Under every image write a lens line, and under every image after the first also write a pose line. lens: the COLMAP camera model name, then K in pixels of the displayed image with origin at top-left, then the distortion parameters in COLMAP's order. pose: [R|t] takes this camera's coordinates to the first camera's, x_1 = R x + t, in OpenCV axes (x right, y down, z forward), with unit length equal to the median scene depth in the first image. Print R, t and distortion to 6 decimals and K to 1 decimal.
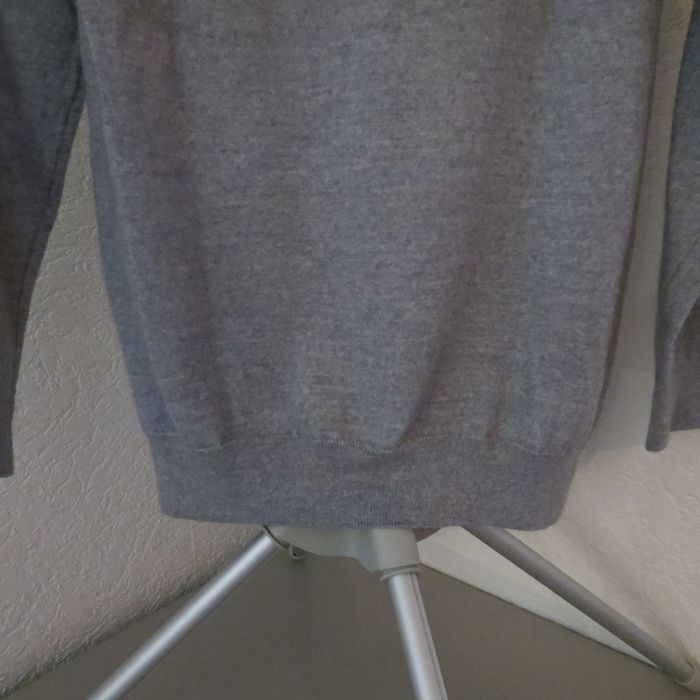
lens RADIAL K [[650.1, 0, 350.2], [0, 650.1, 344.6], [0, 0, 1]] dist [-0.036734, 0.010544]
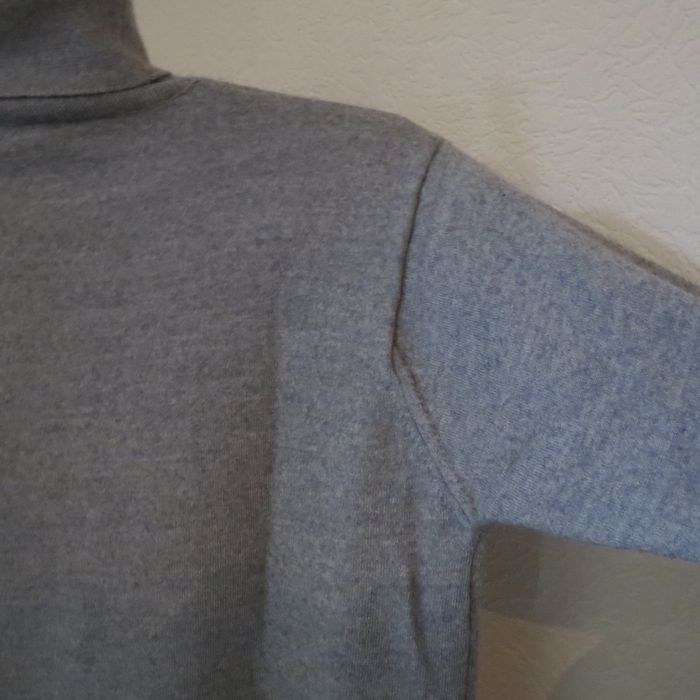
lens RADIAL K [[650.1, 0, 350.2], [0, 650.1, 344.6], [0, 0, 1]] dist [-0.036734, 0.010544]
pose [[0.997296, -0.047044, -0.056455, 0.468420], [0.033084, 0.973400, -0.226711, -0.632734], [0.065618, 0.224230, 0.972325, 0.008715]]
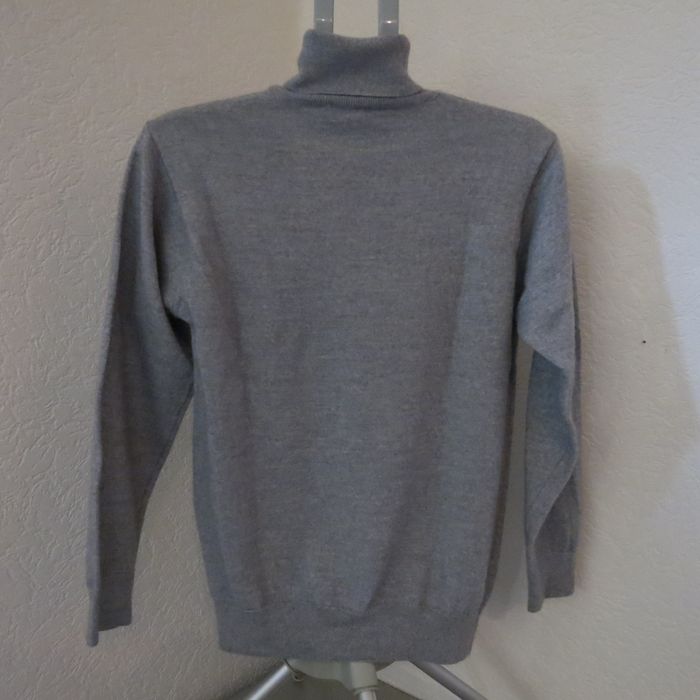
lens RADIAL K [[650.1, 0, 350.2], [0, 650.1, 344.6], [0, 0, 1]] dist [-0.036734, 0.010544]
pose [[0.999863, 0.015889, 0.004566, 0.014613], [-0.014937, 0.986627, -0.162308, -0.259286], [-0.007084, 0.162218, 0.986730, -0.789414]]
